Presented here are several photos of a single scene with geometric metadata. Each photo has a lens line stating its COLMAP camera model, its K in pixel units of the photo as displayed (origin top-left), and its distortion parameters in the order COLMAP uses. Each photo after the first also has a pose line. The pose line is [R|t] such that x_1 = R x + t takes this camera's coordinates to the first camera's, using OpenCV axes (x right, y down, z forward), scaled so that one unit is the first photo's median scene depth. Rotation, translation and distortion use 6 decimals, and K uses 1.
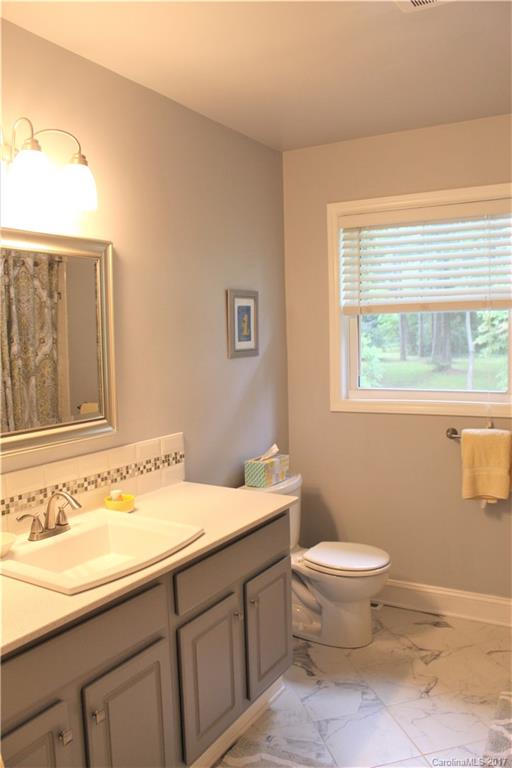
lens RADIAL K [[636.5, 0, 257.1], [0, 636.5, 386.7], [0, 0, 1]] dist [-0.078441, -0.000115]
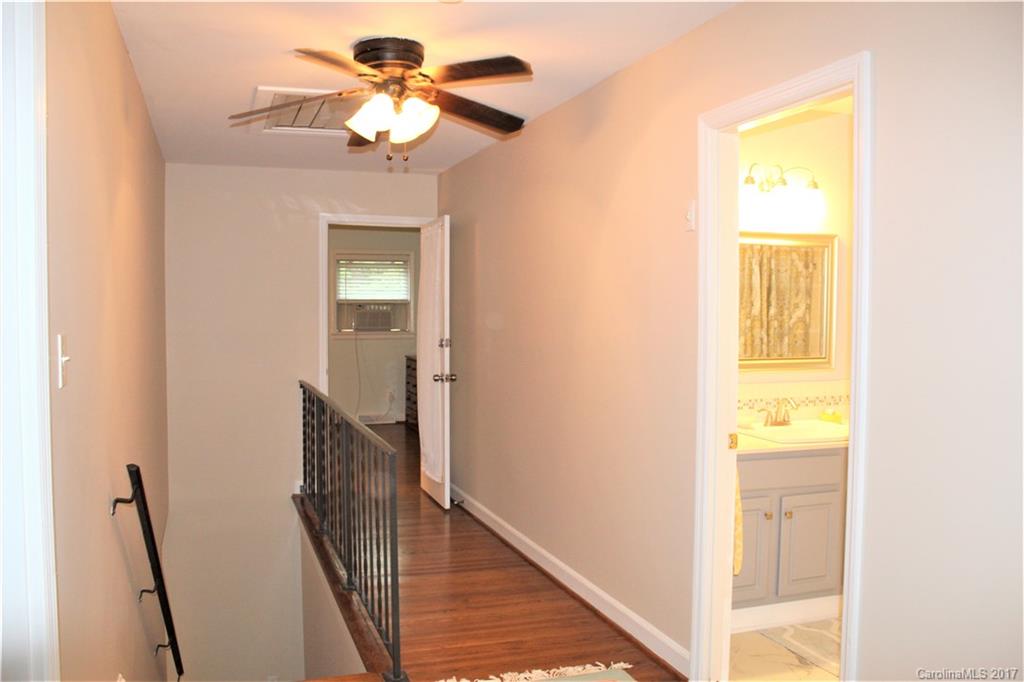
lens RADIAL K [[848.7, 0, 509.8], [0, 848.7, 345.3], [0, 0, 1]] dist [-0.078441, -0.000115]
pose [[0.773738, 0.056723, -0.630961, 0.233261], [-0.078746, 0.996870, -0.006948, 0.052672], [0.628593, 0.055062, 0.775783, -0.528918]]
